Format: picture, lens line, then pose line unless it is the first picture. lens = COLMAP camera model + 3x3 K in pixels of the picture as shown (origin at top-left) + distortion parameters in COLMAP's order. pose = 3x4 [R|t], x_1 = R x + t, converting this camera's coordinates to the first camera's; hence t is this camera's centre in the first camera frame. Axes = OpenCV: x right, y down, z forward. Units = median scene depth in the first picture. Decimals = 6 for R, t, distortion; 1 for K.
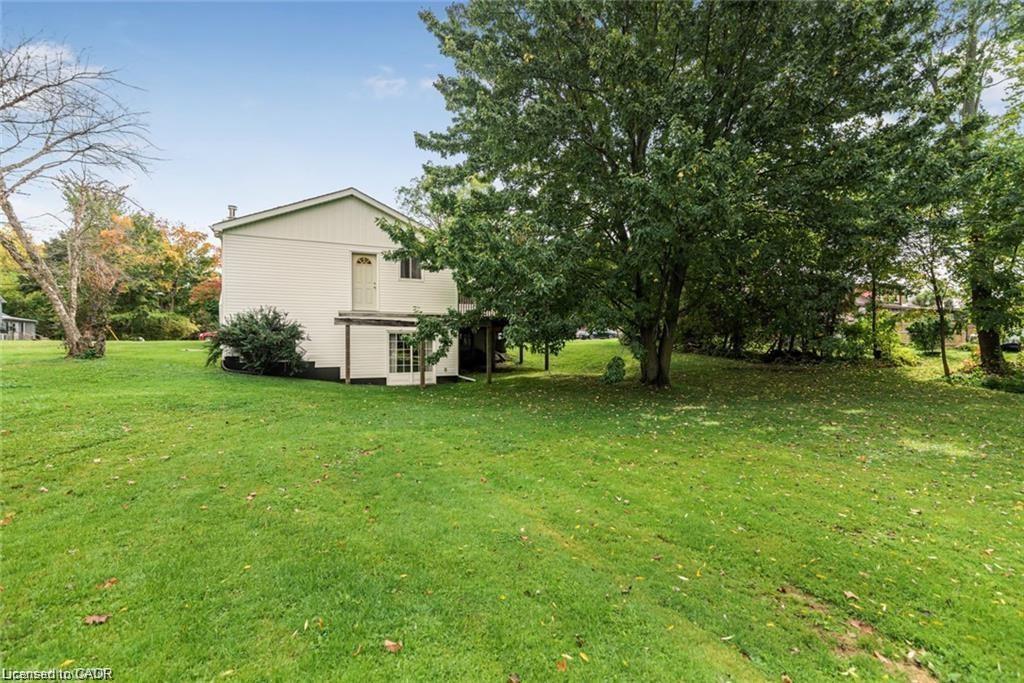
lens RADIAL K [[466.1, 0, 512.7], [0, 466.1, 340.7], [0, 0, 1]] dist [-0.001045, -0.000012]
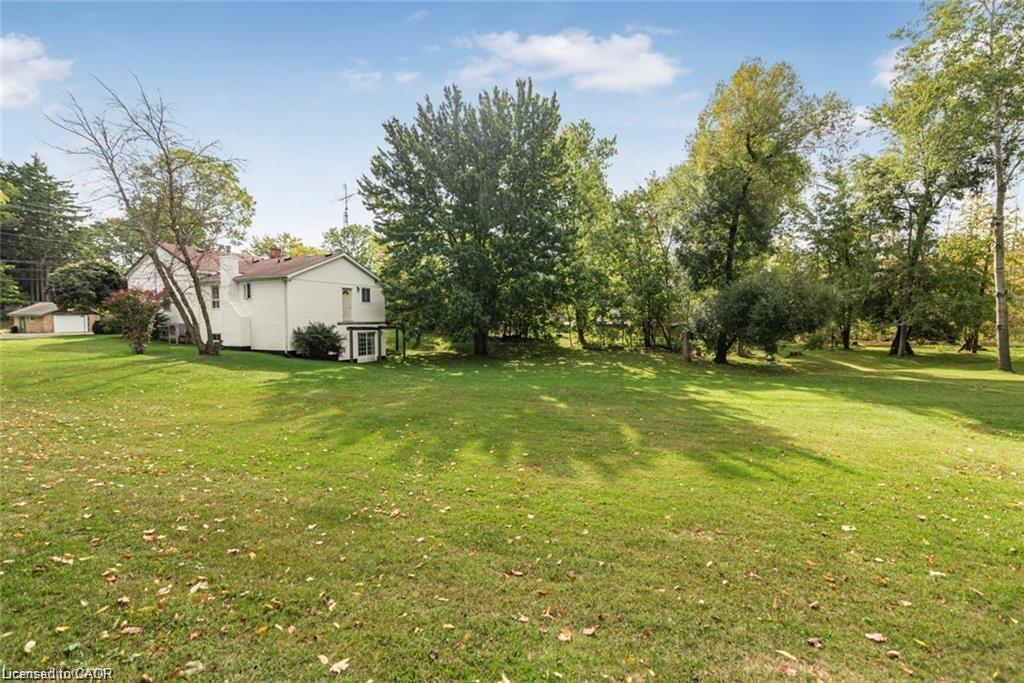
lens RADIAL K [[460.2, 0, 512.0], [0, 460.2, 341.5], [0, 0, 1]] dist [0.002734, -0.000284]
pose [[0.746481, -0.035493, 0.664459, -0.997626], [-0.001355, 0.998493, 0.054859, -0.082705], [-0.665405, -0.041852, 0.745308, -0.700540]]
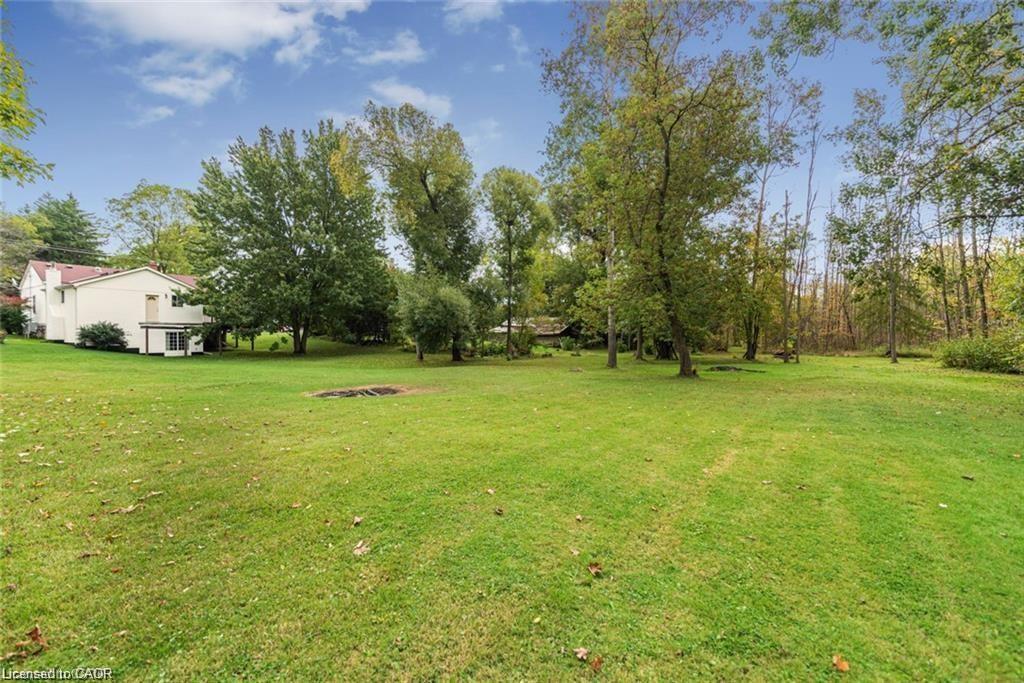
lens RADIAL K [[472.6, 0, 507.9], [0, 472.6, 340.4], [0, 0, 1]] dist [0.031291, -0.000051]
pose [[0.859166, -0.001674, 0.511695, -0.041247], [-0.008189, 0.999822, 0.017021, -0.029099], [-0.511632, -0.018814, 0.858999, -1.740115]]
